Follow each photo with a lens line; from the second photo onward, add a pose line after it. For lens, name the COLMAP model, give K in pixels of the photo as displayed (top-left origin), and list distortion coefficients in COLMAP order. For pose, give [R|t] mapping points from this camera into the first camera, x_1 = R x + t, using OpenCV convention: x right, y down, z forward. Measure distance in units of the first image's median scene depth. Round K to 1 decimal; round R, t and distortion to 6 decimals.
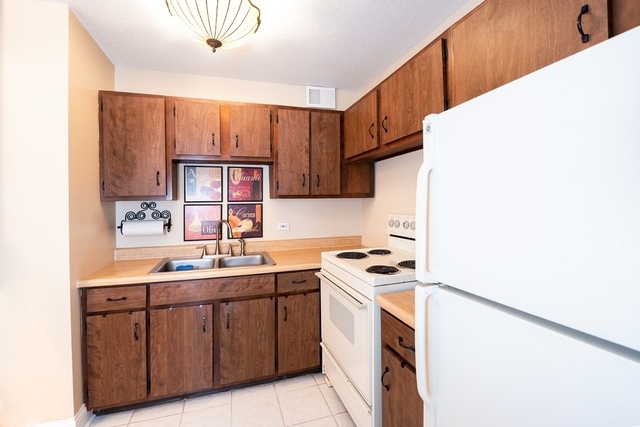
lens RADIAL K [[284.2, 0, 320.0], [0, 284.2, 207.9], [0, 0, 1]] dist [0.003363, 0.000204]
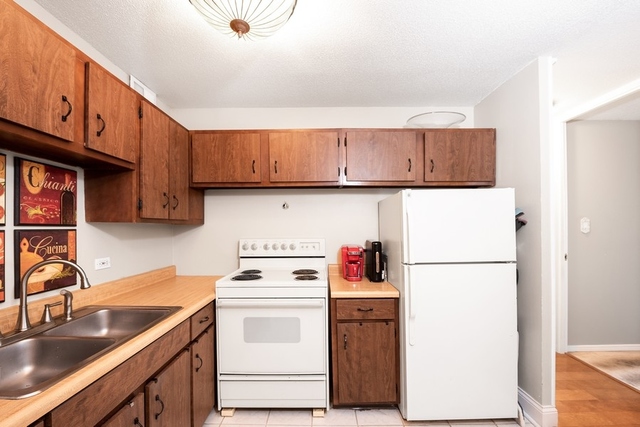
lens RADIAL K [[260.8, 0, 320.6], [0, 260.8, 229.5], [0, 0, 1]] dist [-0.000499, -0.000977]
pose [[0.320977, 0.004789, 0.947075, -0.609450], [0.016441, 0.999808, -0.010628, -0.000615], [-0.946944, 0.018982, 0.320837, 0.345284]]
